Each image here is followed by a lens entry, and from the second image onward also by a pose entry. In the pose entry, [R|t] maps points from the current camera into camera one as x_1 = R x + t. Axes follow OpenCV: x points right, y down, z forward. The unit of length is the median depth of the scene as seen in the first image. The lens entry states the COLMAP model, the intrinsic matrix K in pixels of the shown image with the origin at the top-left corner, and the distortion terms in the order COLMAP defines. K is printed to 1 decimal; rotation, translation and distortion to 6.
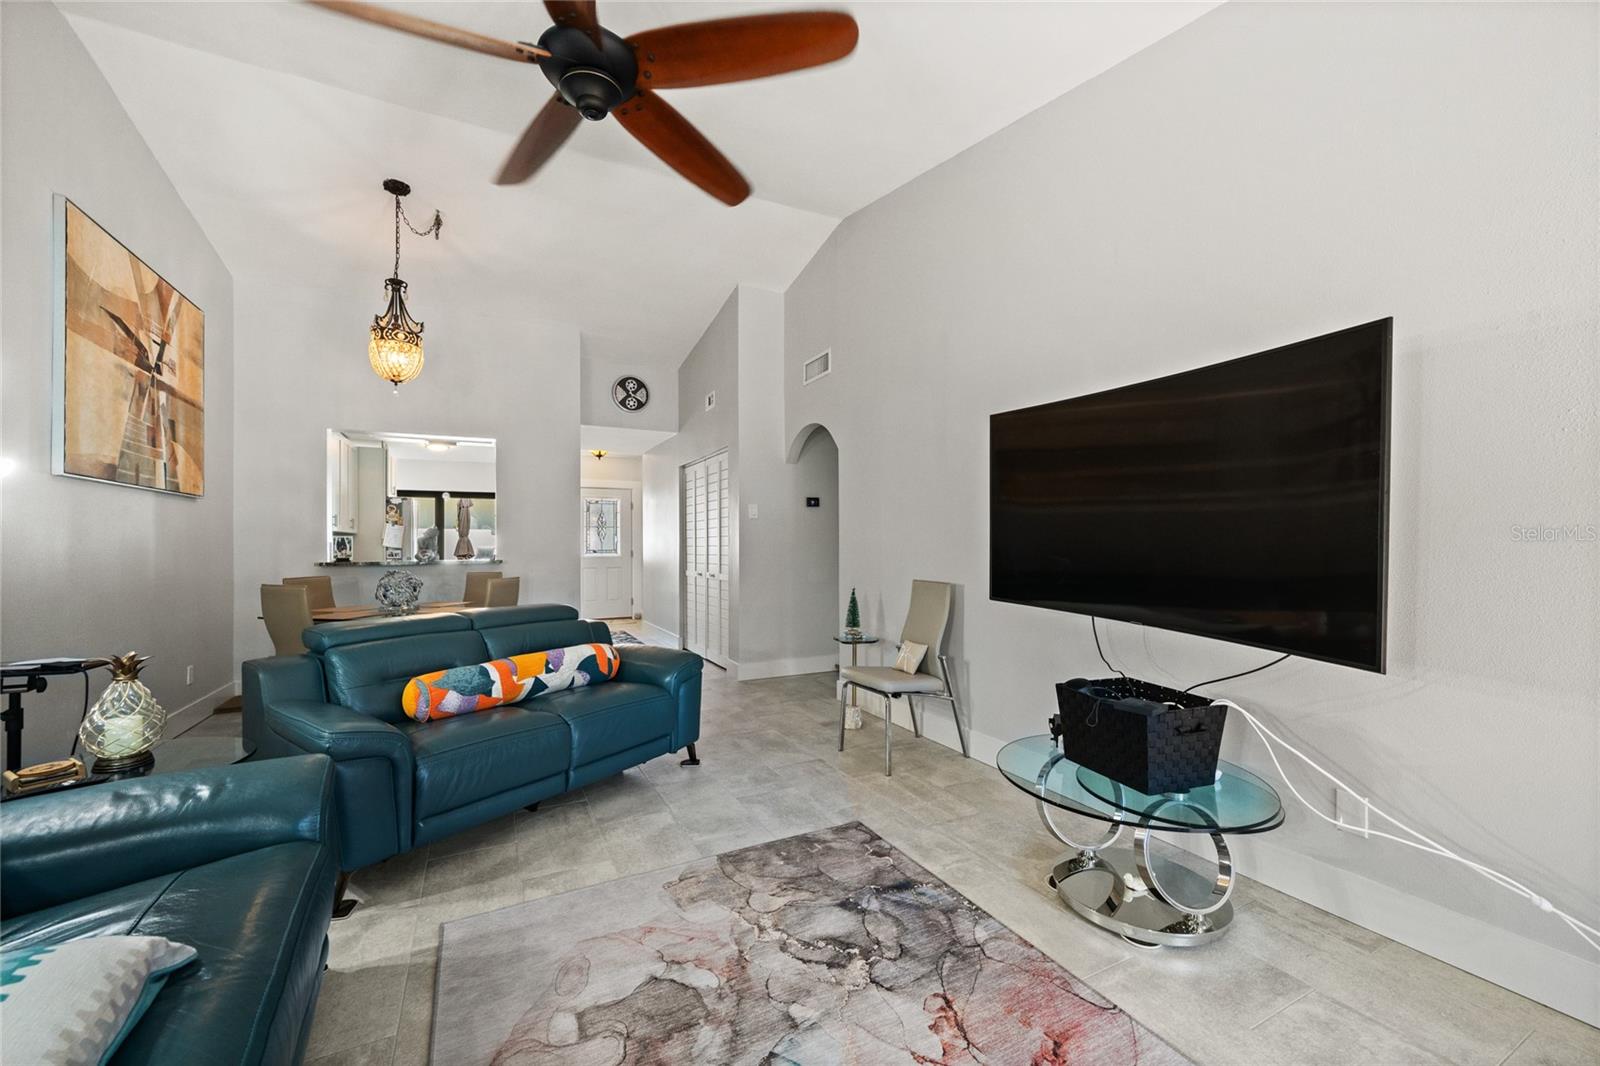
lens RADIAL K [[621.7, 0, 797.2], [0, 621.7, 540.8], [0, 0, 1]] dist [-0.002920, -0.000766]
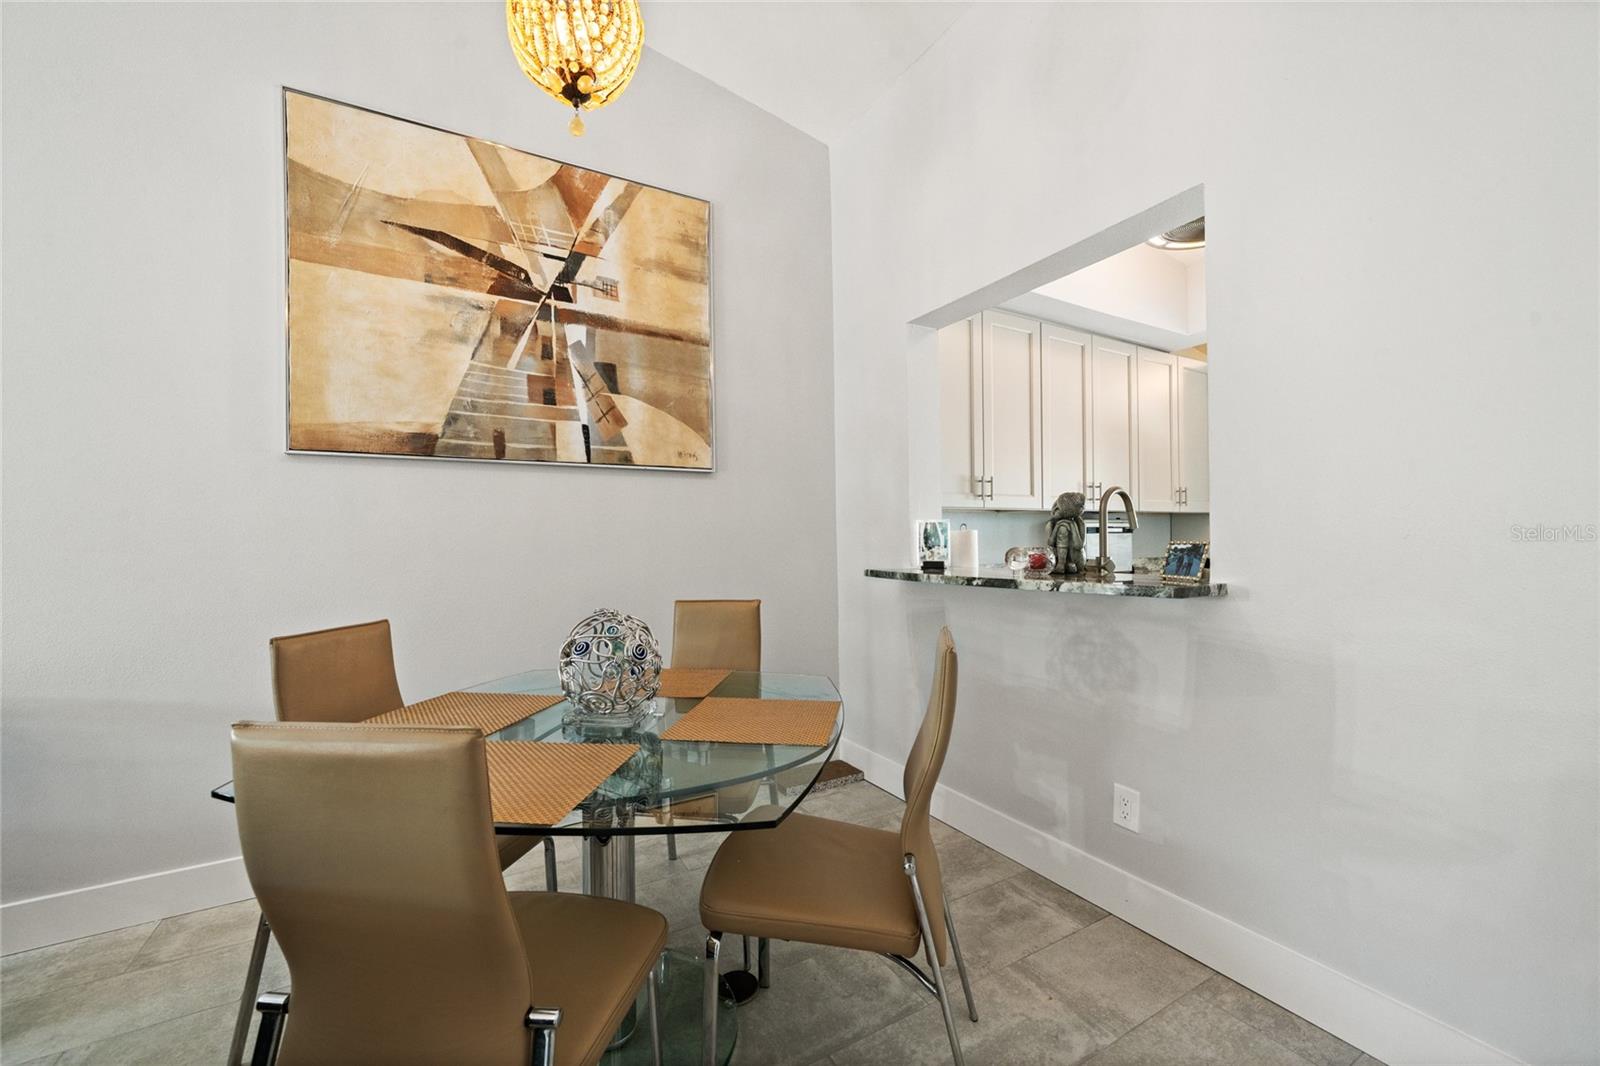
lens RADIAL K [[621.7, 0, 796.5], [0, 621.7, 539.1], [0, 0, 1]] dist [-0.002920, -0.000766]
pose [[0.054207, 0.003849, -0.998522, -0.355609], [0.018759, 0.999812, 0.004873, 0.006746], [0.998354, -0.018995, 0.054124, 1.434988]]
